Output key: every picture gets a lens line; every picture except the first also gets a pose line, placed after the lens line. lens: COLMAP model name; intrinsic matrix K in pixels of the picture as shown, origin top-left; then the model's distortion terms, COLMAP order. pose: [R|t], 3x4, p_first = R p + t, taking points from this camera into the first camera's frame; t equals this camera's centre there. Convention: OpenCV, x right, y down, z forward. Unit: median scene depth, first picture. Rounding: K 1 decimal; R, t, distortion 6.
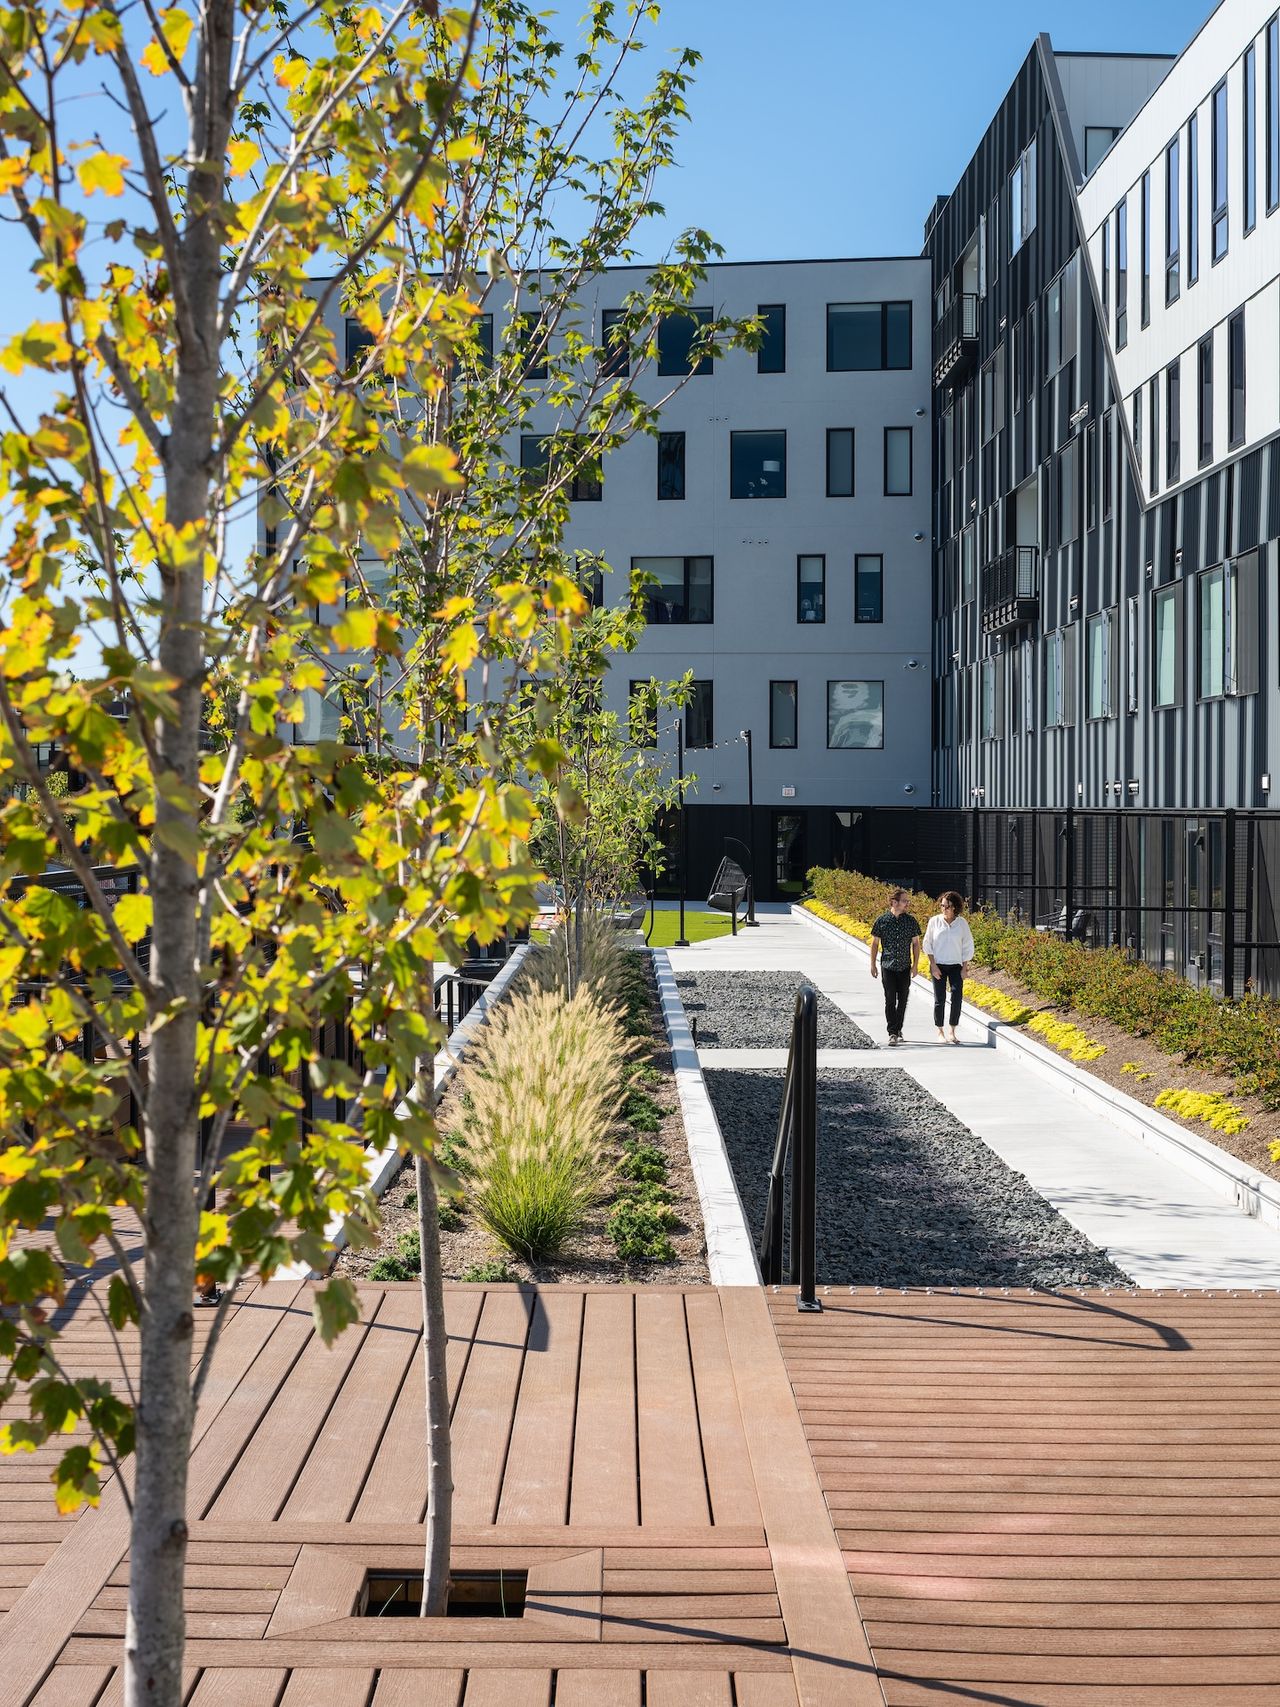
lens RADIAL K [[2544.2, 0, 762.4], [0, 2544.2, 795.1], [0, 0, 1]] dist [-0.053718, -0.037052]
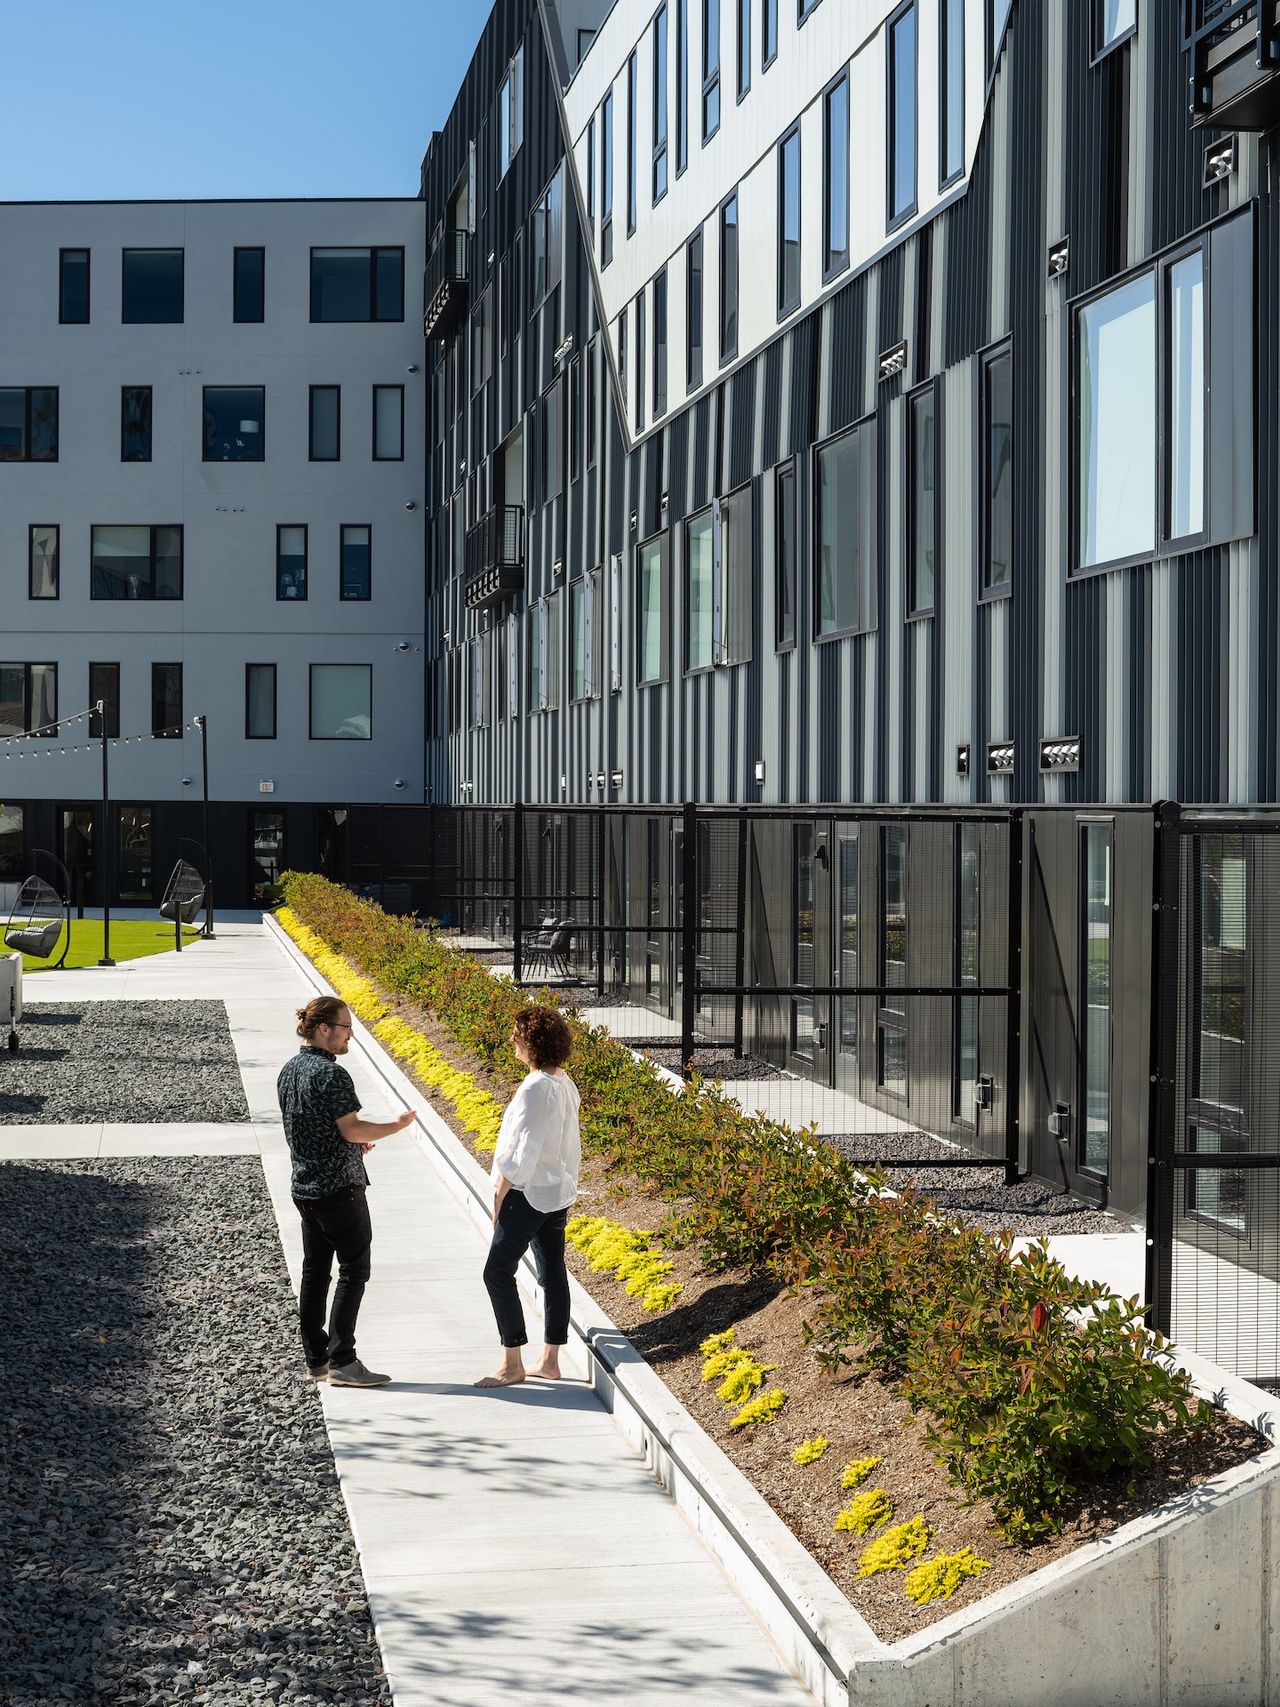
lens RADIAL K [[2492.1, 0, 641.0], [0, 2492.1, 767.7], [0, 0, 1]] dist [-0.066884, 0.003014]
pose [[0.991806, 0.002374, 0.127733, 0.039911], [-0.001024, 0.999943, -0.010631, 0.001476], [-0.127751, 0.010414, 0.991752, 0.147205]]
